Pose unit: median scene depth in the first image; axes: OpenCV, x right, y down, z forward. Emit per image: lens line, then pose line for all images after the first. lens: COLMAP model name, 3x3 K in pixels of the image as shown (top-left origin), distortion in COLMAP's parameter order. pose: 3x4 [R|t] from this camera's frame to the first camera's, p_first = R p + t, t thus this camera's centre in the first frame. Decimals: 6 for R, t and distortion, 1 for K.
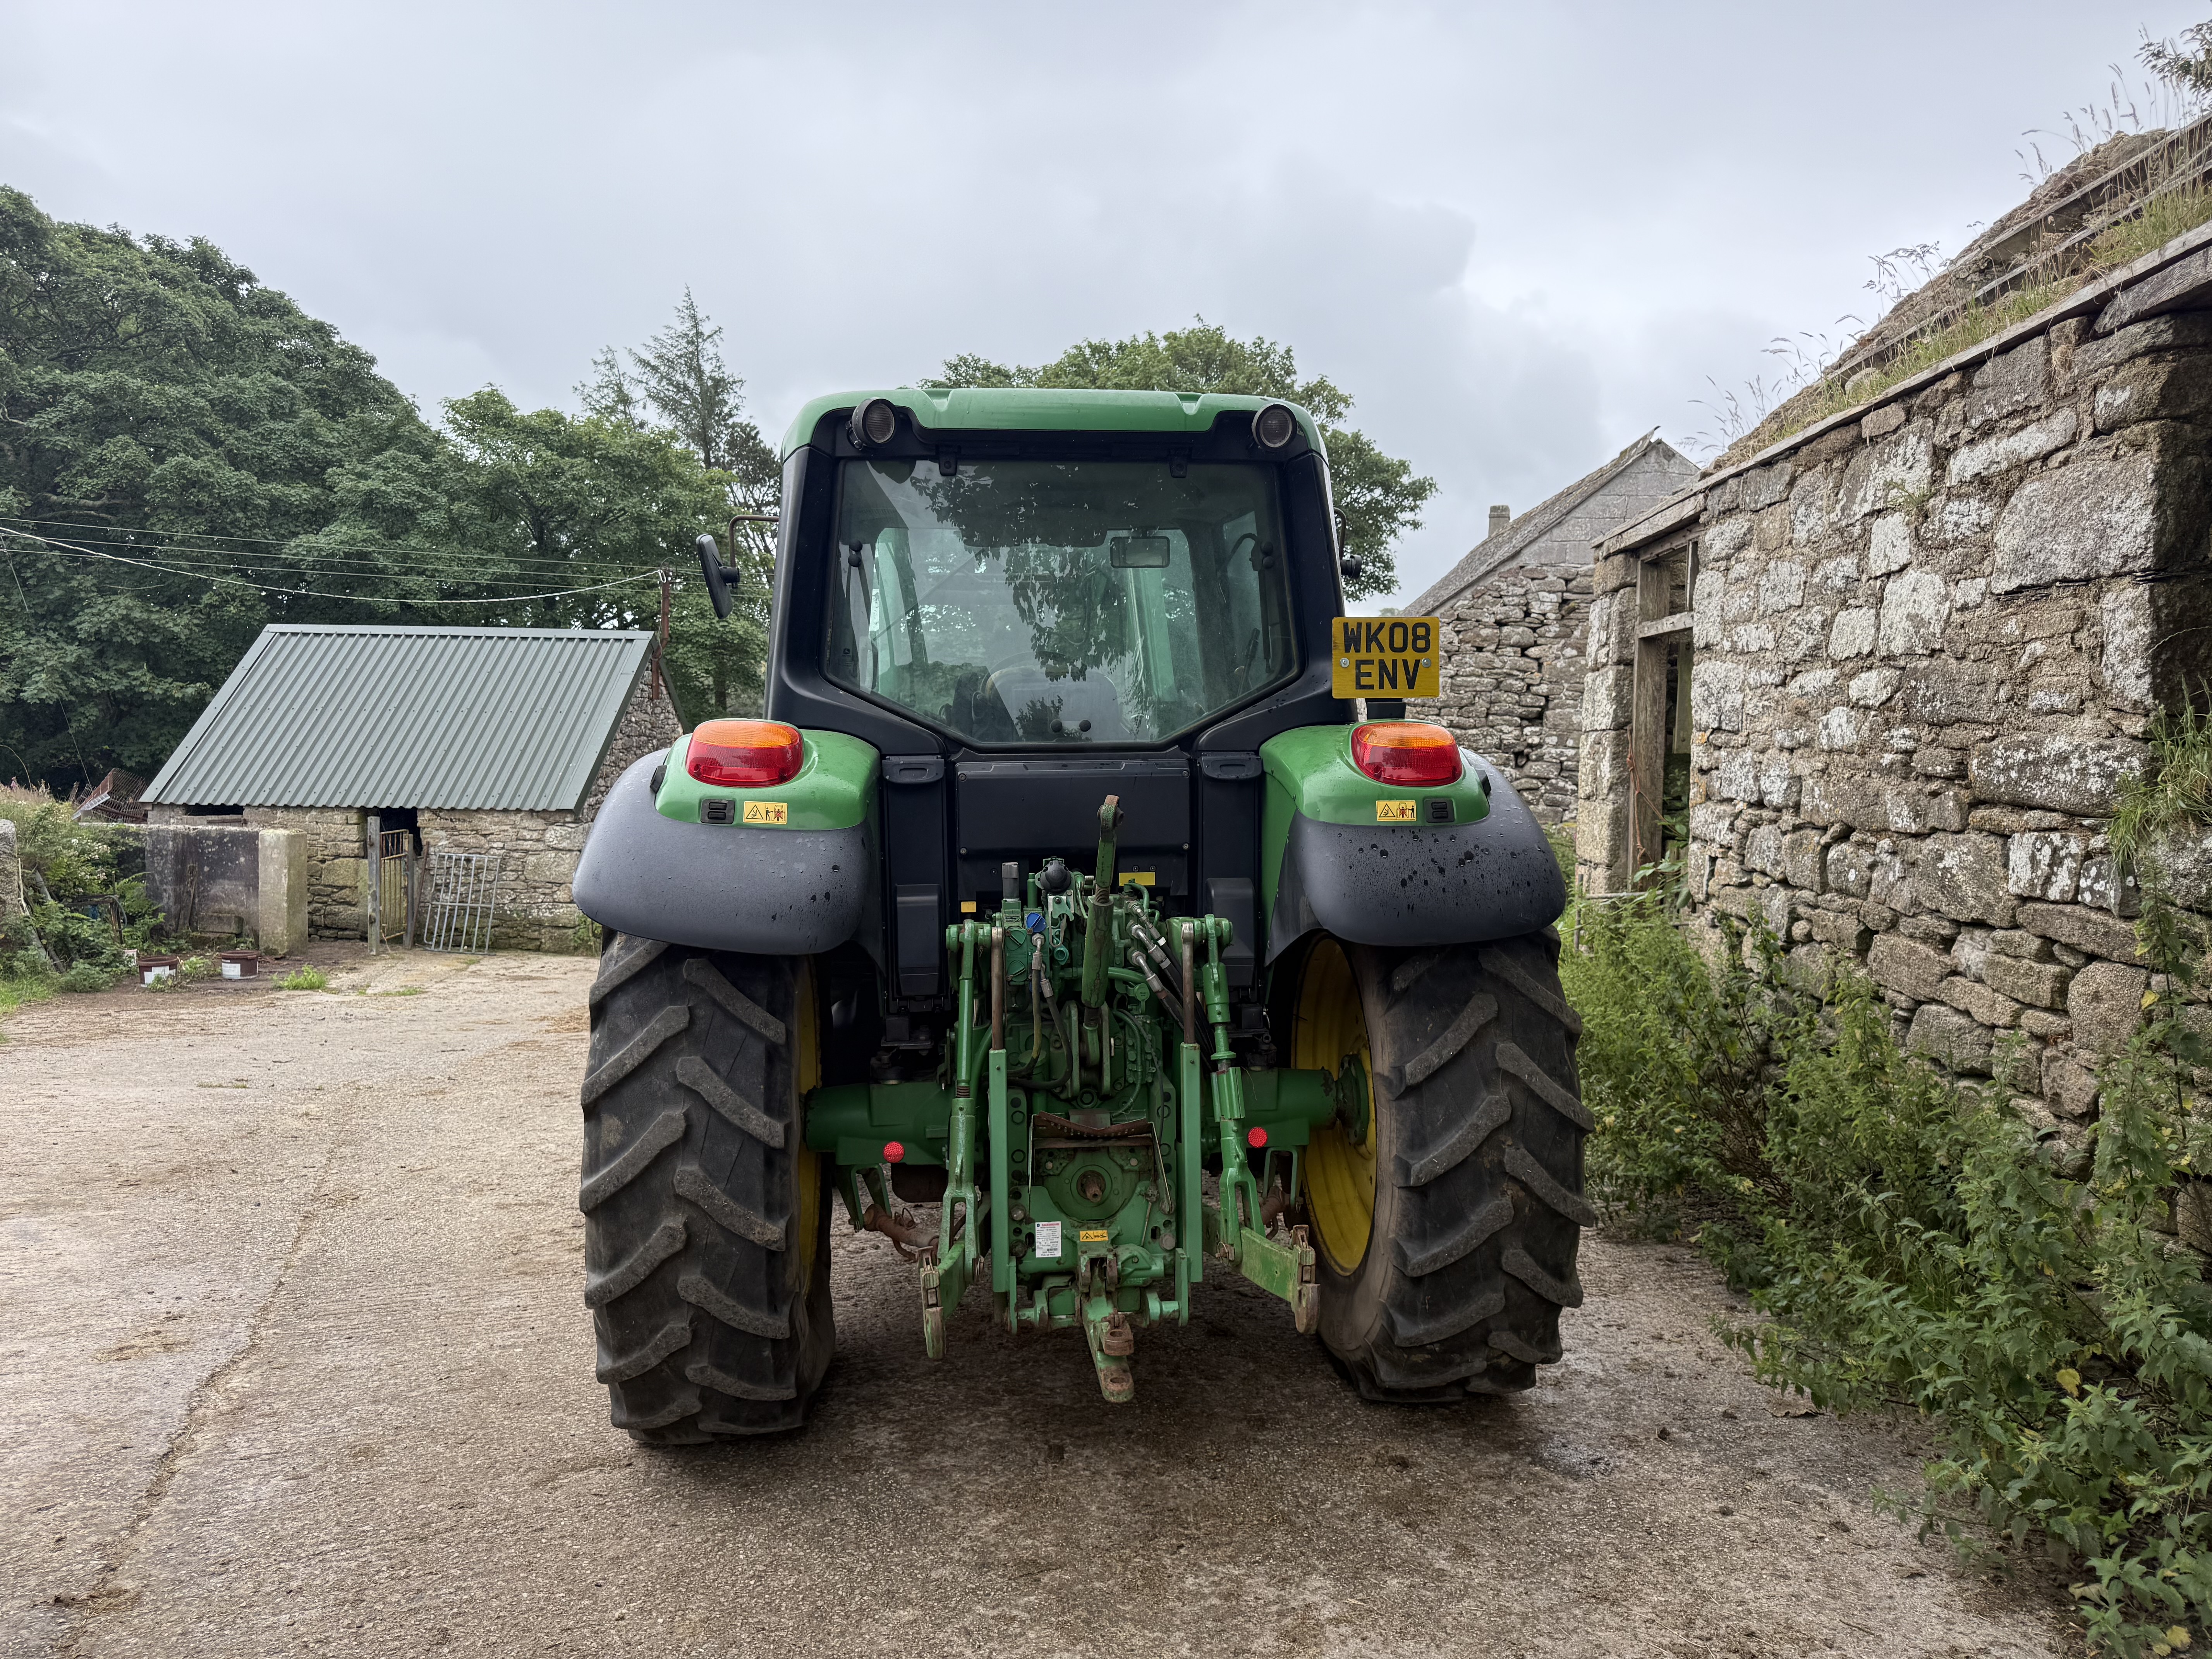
lens RADIAL K [[1560.5, 0, 1111.3], [0, 1560.5, 843.8], [0, 0, 1]] dist [0.035278, -0.041863]
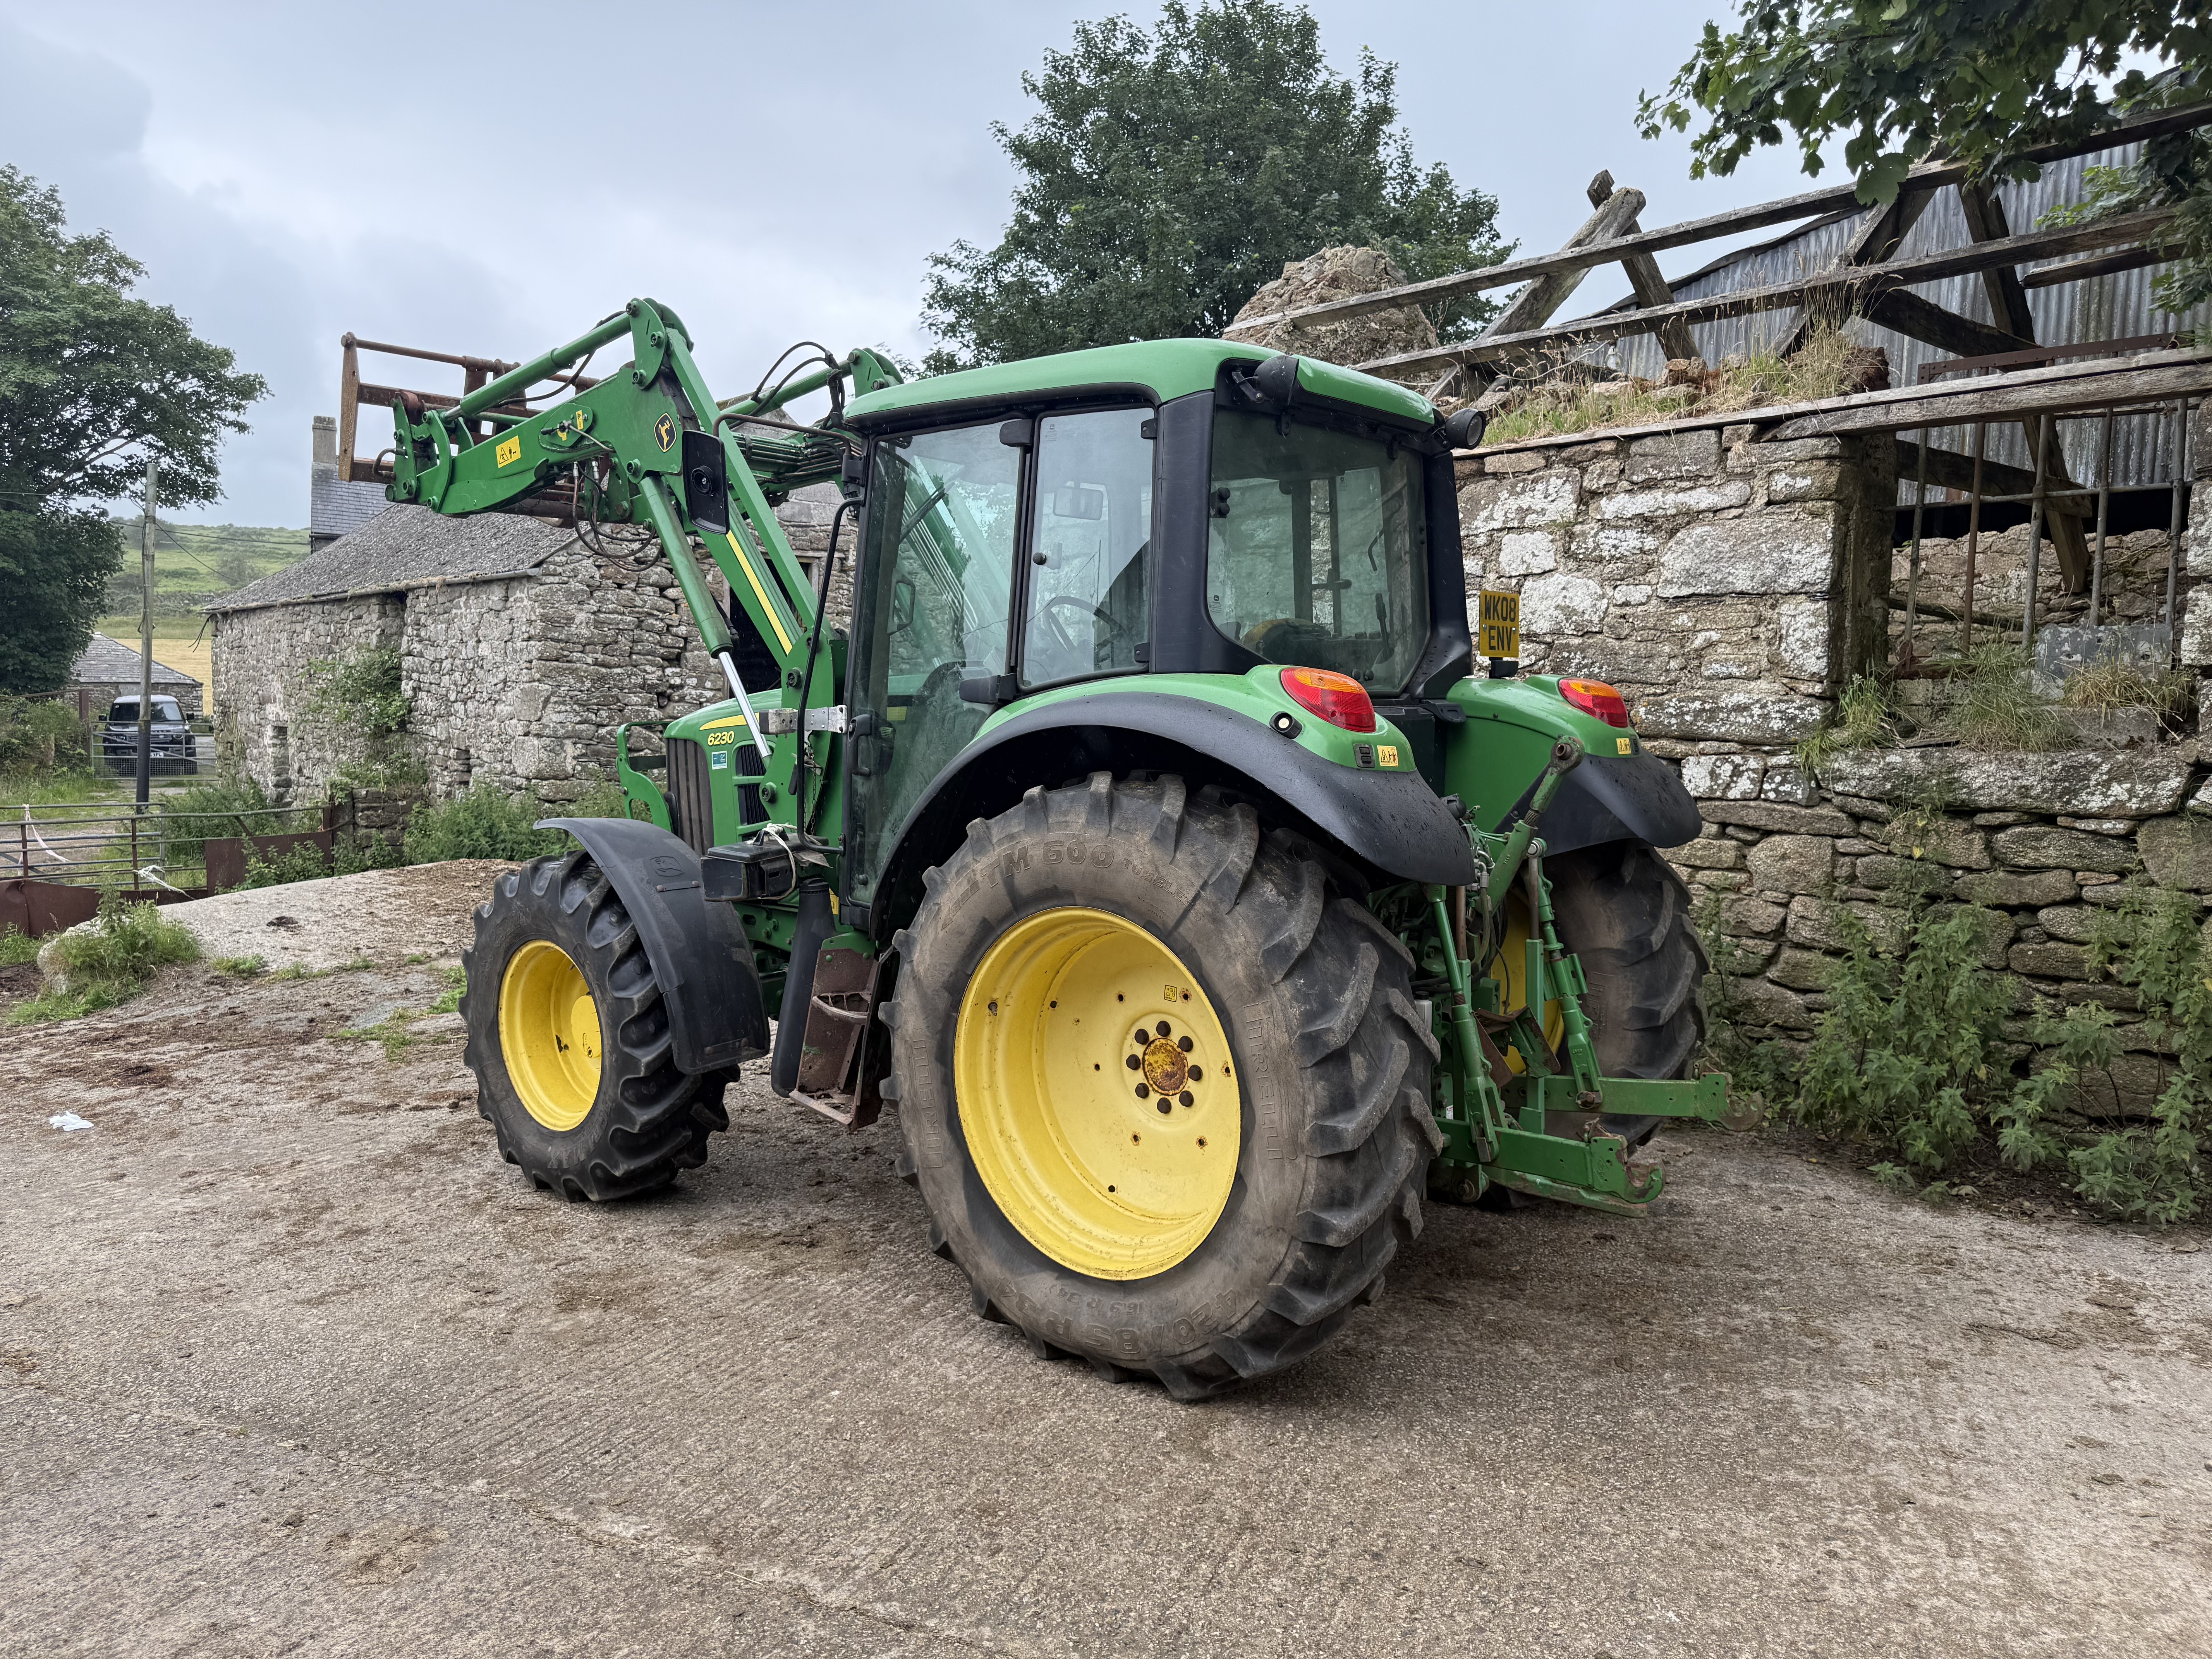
lens RADIAL K [[1560.5, 0, 1114.4], [0, 1560.5, 835.0], [0, 0, 1]] dist [0.035278, -0.041863]
pose [[0.715786, -0.051228, 0.696438, -0.848977], [0.028291, 0.998614, 0.044379, -0.013450], [-0.697747, -0.012063, 0.716243, 0.287225]]
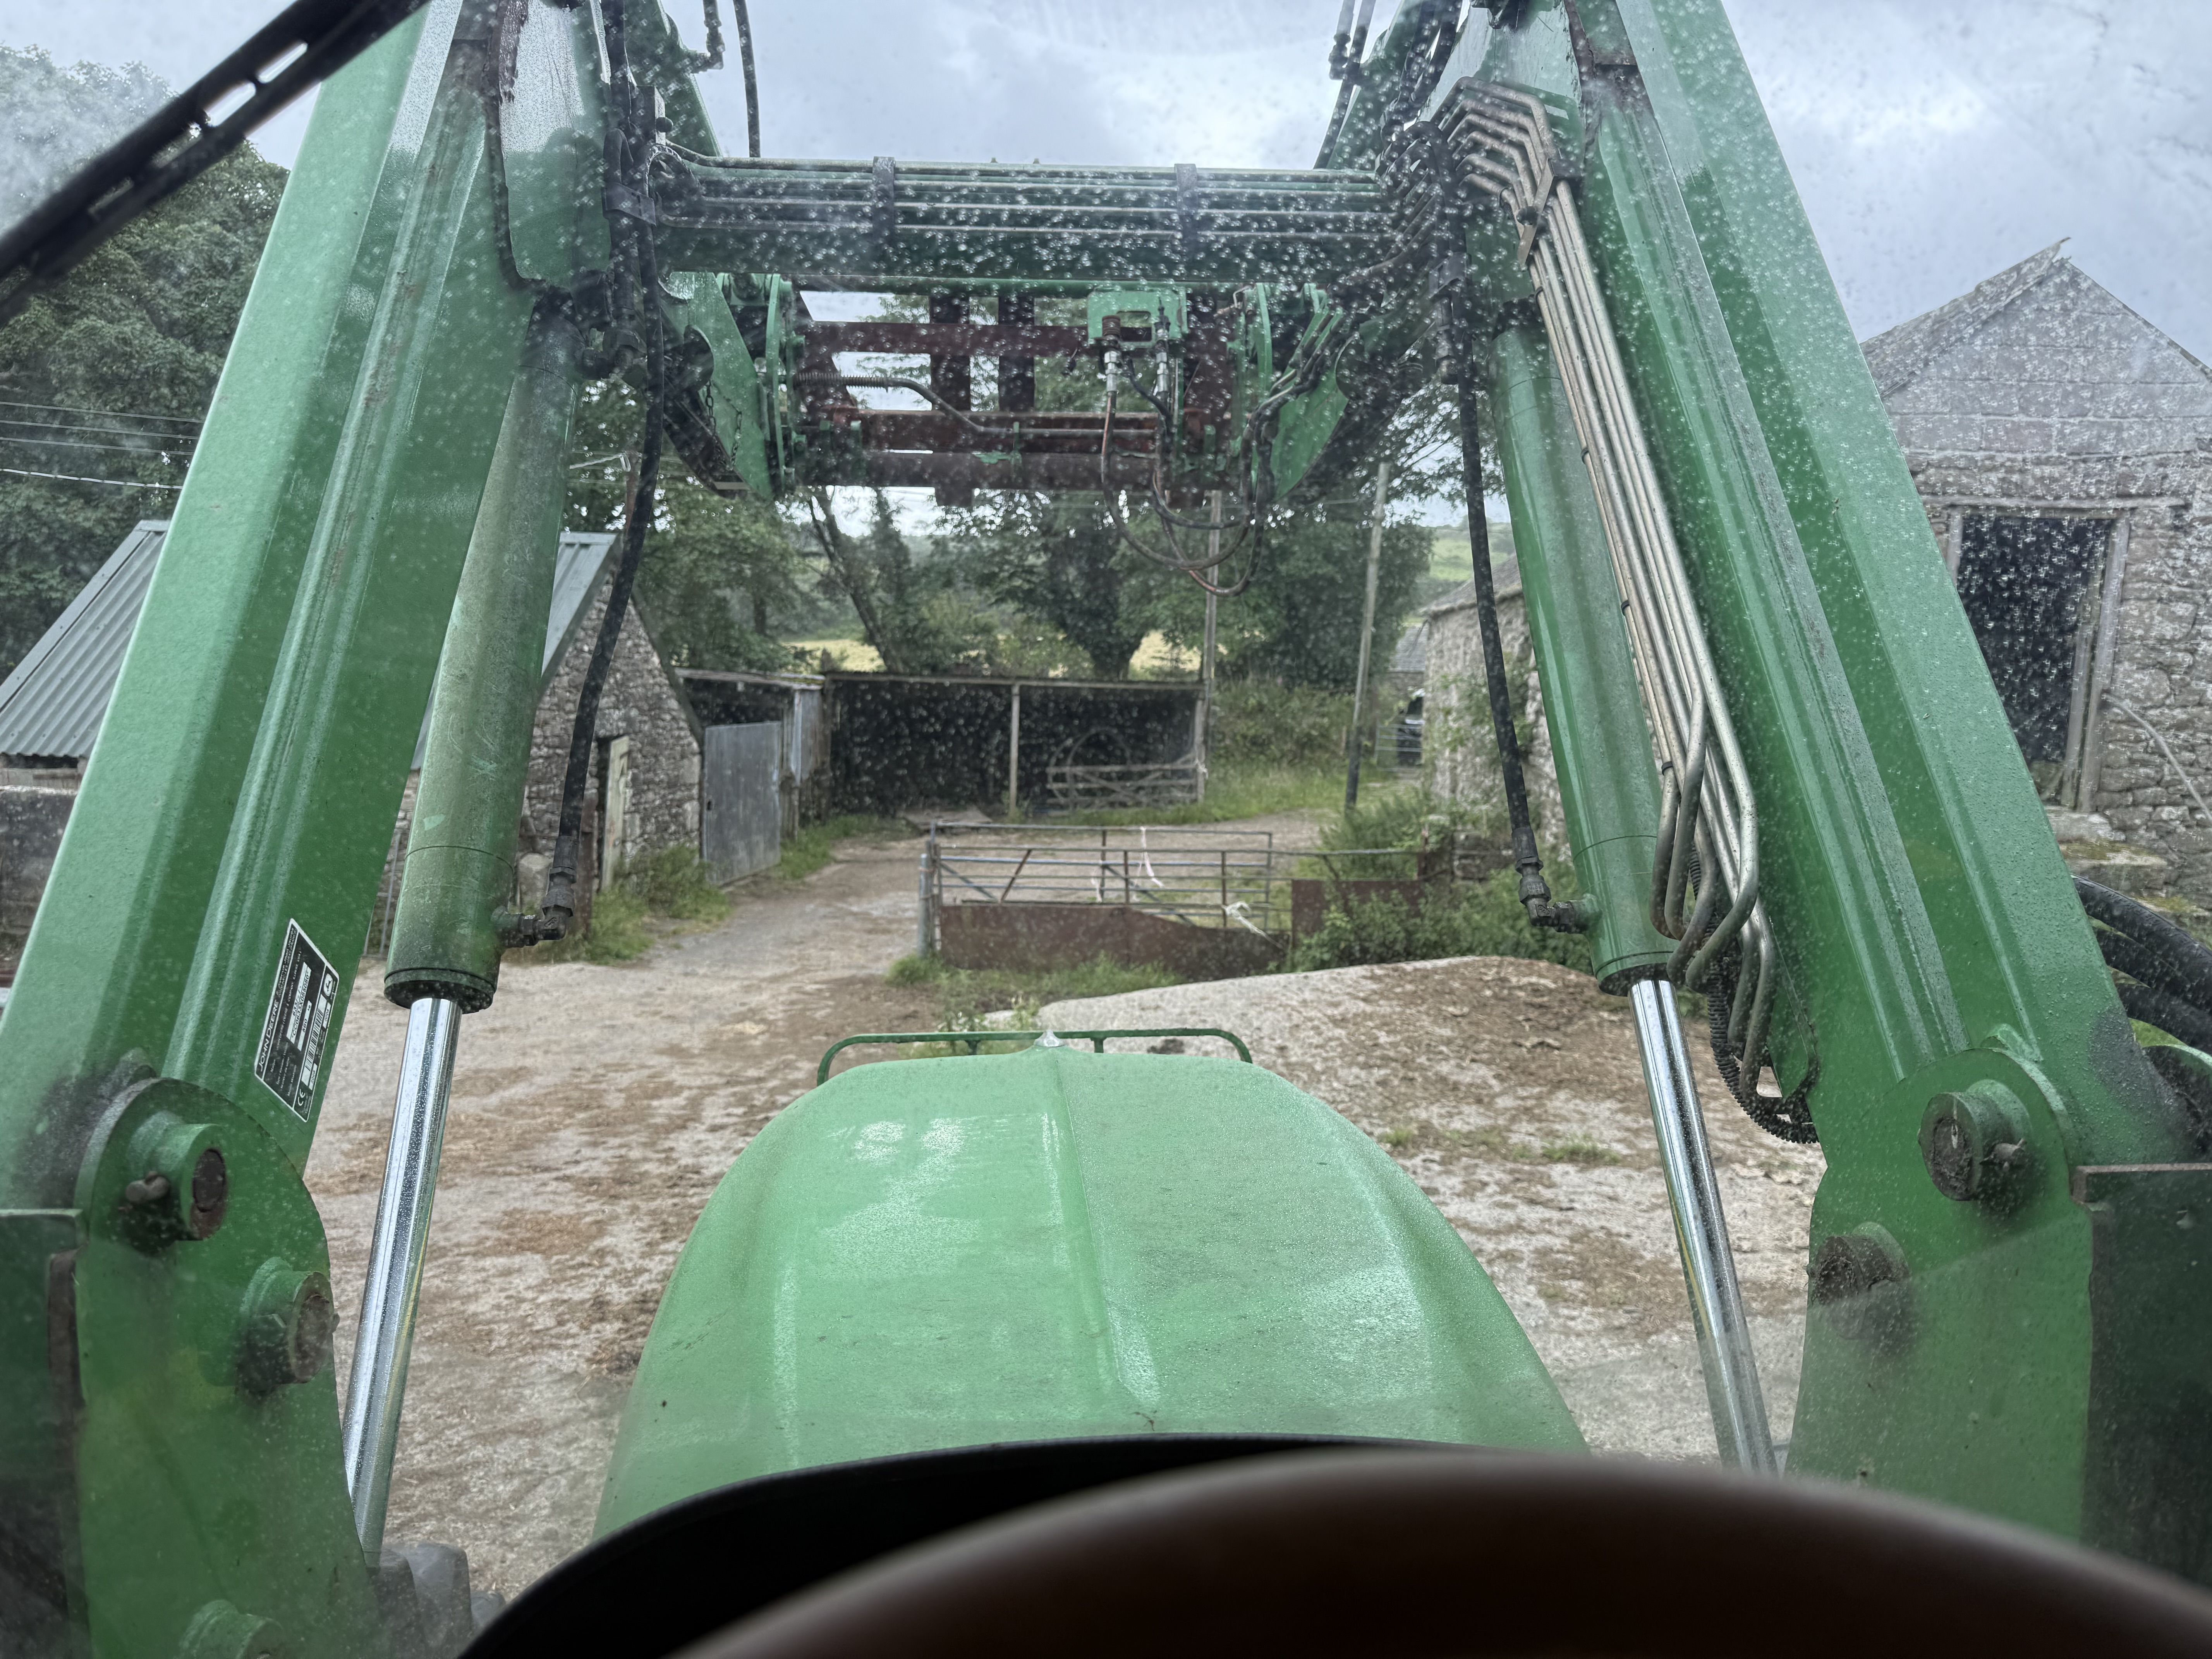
lens RADIAL K [[1560.5, 0, 1081.4], [0, 1560.5, 822.9], [0, 0, 1]] dist [0.035278, -0.041863]
pose [[0.998194, 0.021129, -0.056241, -0.073378], [-0.018548, 0.998769, 0.046014, -0.158669], [0.057144, -0.044887, 0.997356, 1.117416]]
